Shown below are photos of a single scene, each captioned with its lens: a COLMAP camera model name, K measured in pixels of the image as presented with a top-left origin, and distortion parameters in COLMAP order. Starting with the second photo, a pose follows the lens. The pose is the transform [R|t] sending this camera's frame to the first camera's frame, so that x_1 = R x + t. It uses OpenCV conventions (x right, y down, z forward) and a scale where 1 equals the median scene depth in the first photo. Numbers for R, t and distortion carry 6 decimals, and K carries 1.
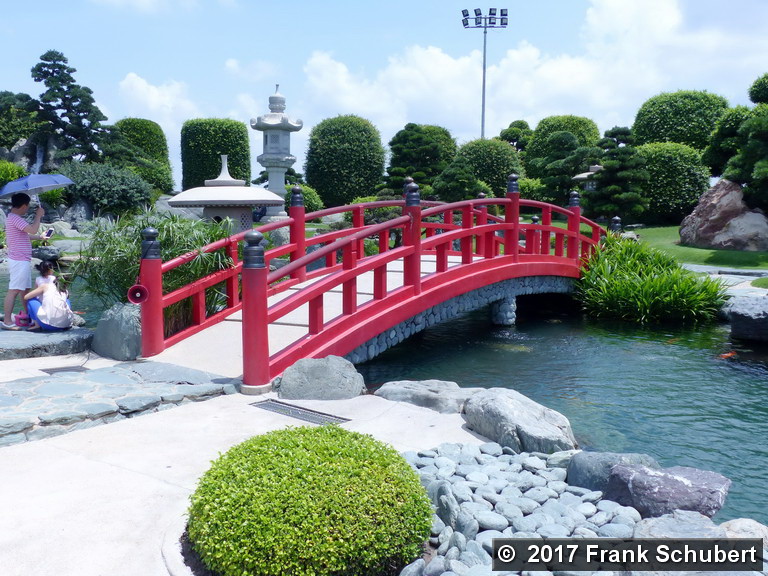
lens RADIAL K [[723.0, 0, 384.8], [0, 723.0, 289.2], [0, 0, 1]] dist [-0.023591, 0.000000]
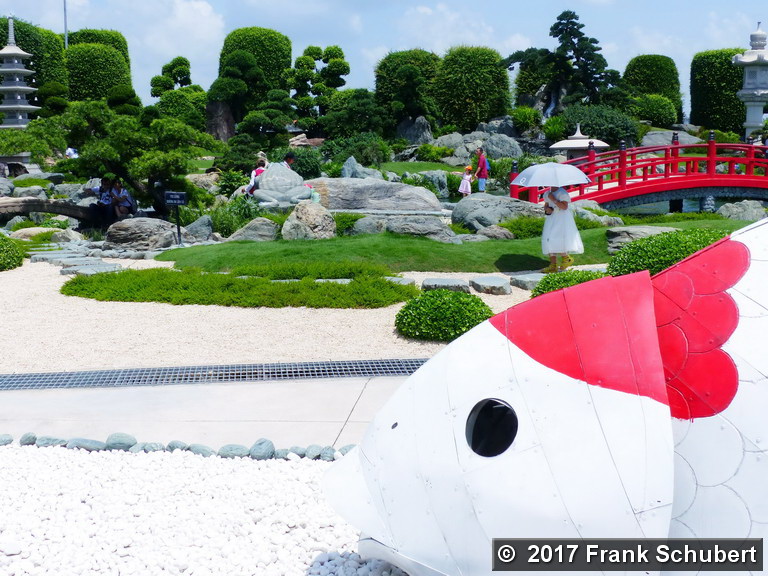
lens RADIAL K [[1032.9, 0, 376.8], [0, 1032.9, 286.5], [0, 0, 1]] dist [-0.002106, 0.000000]
pose [[0.774487, 0.071269, -0.628563, 0.392426], [-0.047172, 0.997373, 0.054963, 0.043740], [0.630829, -0.012917, 0.775814, -0.521998]]
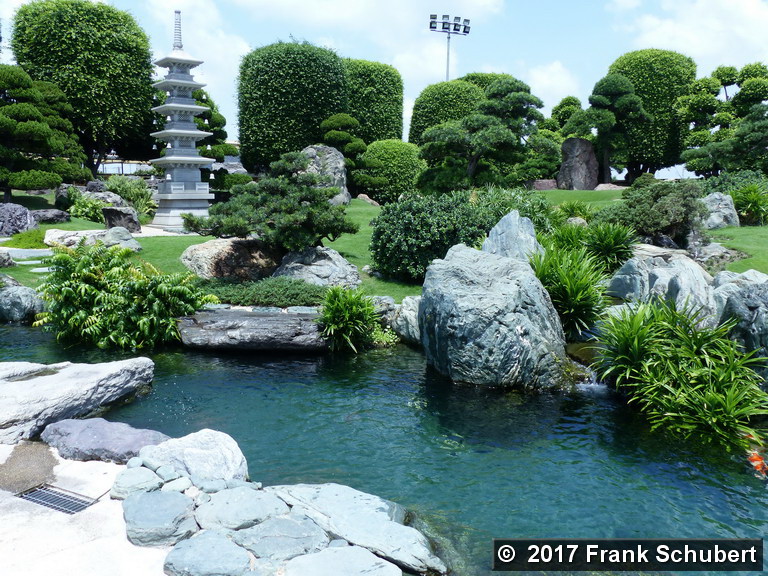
lens RADIAL K [[670.5, 0, 379.6], [0, 670.5, 290.0], [0, 0, 1]] dist [-0.038284, 0.036783]
pose [[0.241368, 0.127010, -0.962086, -0.159033], [-0.101866, 0.989237, 0.105038, -0.032403], [0.965072, 0.072651, 0.251708, 0.285890]]
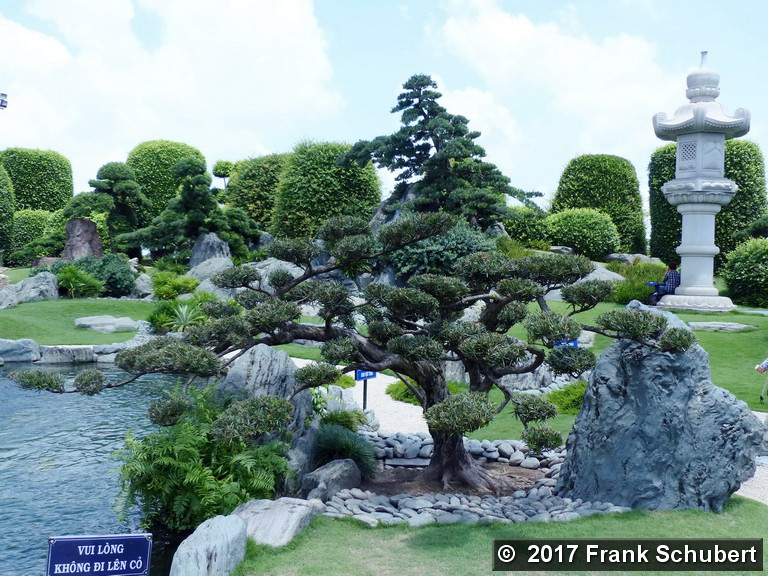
lens RADIAL K [[746.1, 0, 382.1], [0, 746.1, 291.2], [0, 0, 1]] dist [-0.018442, 0.000000]
pose [[0.604792, 0.017313, -0.796195, 0.149551], [-0.092819, 0.994482, -0.048881, -0.057088], [0.790956, 0.103465, 0.603062, 0.496799]]
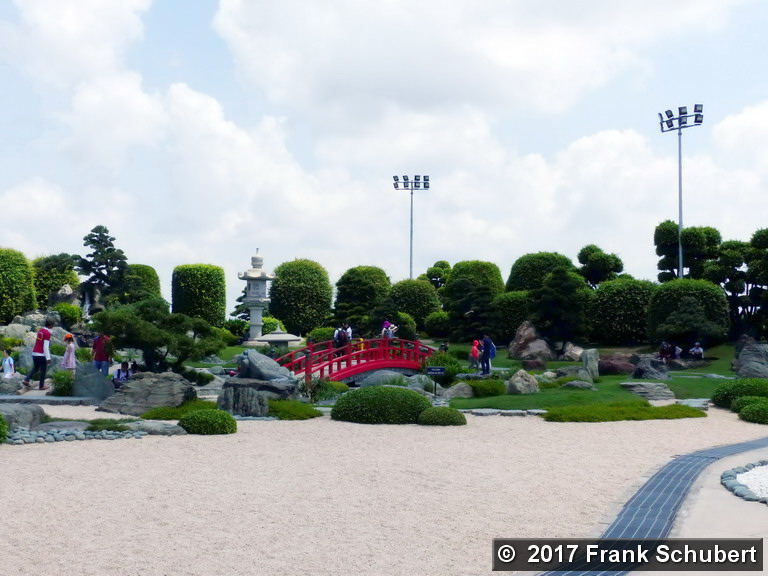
lens RADIAL K [[951.3, 0, 383.7], [0, 951.3, 288.1], [0, 0, 1]] dist [-0.025746, 0.000000]
pose [[0.998053, -0.001017, 0.062364, -0.018277], [0.010217, 0.989027, -0.147381, 0.071181], [-0.061530, 0.147731, 0.987112, -0.848635]]
